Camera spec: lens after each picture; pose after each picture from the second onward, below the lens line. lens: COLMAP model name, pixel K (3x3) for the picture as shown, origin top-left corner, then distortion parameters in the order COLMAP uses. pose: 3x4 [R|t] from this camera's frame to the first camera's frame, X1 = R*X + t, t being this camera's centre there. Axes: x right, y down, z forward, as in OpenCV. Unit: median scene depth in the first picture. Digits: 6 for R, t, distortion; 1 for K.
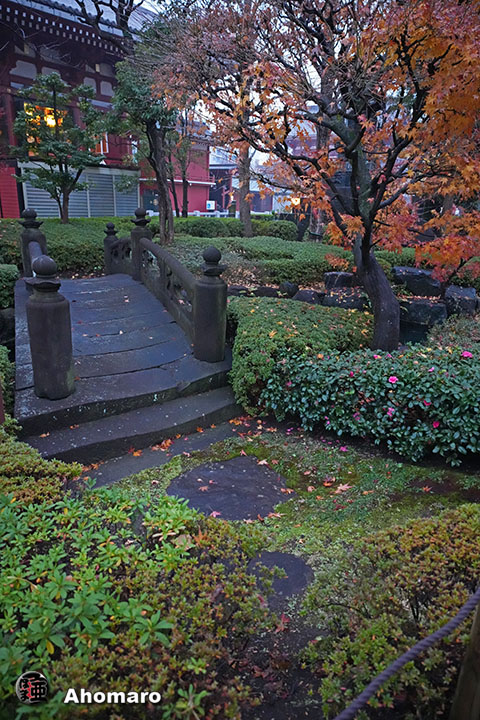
lens RADIAL K [[475.8, 0, 237.8], [0, 475.8, 358.4], [0, 0, 1]] dist [-0.001264, 0.015273]
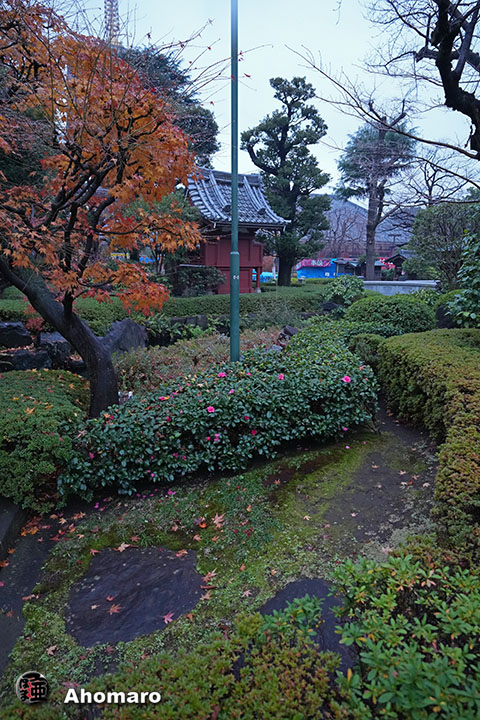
lens RADIAL K [[452.1, 0, 238.9], [0, 452.1, 362.4], [0, 0, 1]] dist [0.004345, 0.001960]
pose [[0.513448, -0.204220, 0.833466, -0.491339], [0.272445, 0.959812, 0.067341, -0.111936], [-0.813723, 0.192498, 0.548452, 0.326001]]
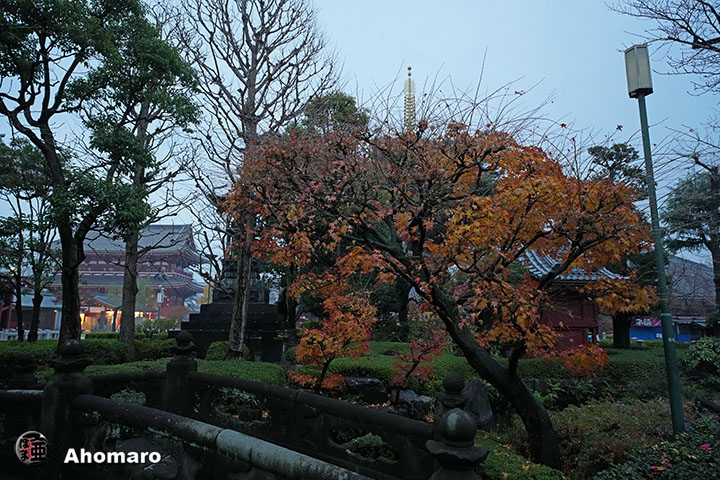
lens RADIAL K [[475.8, 0, 358.6], [0, 475.8, 238.5], [0, 0, 1]] dist [-0.001264, 0.015273]
pose [[0.766743, 0.090970, 0.635476, -0.974002], [0.209072, 0.900552, -0.381176, -0.208901], [-0.606955, 0.425124, 0.671473, 0.561205]]
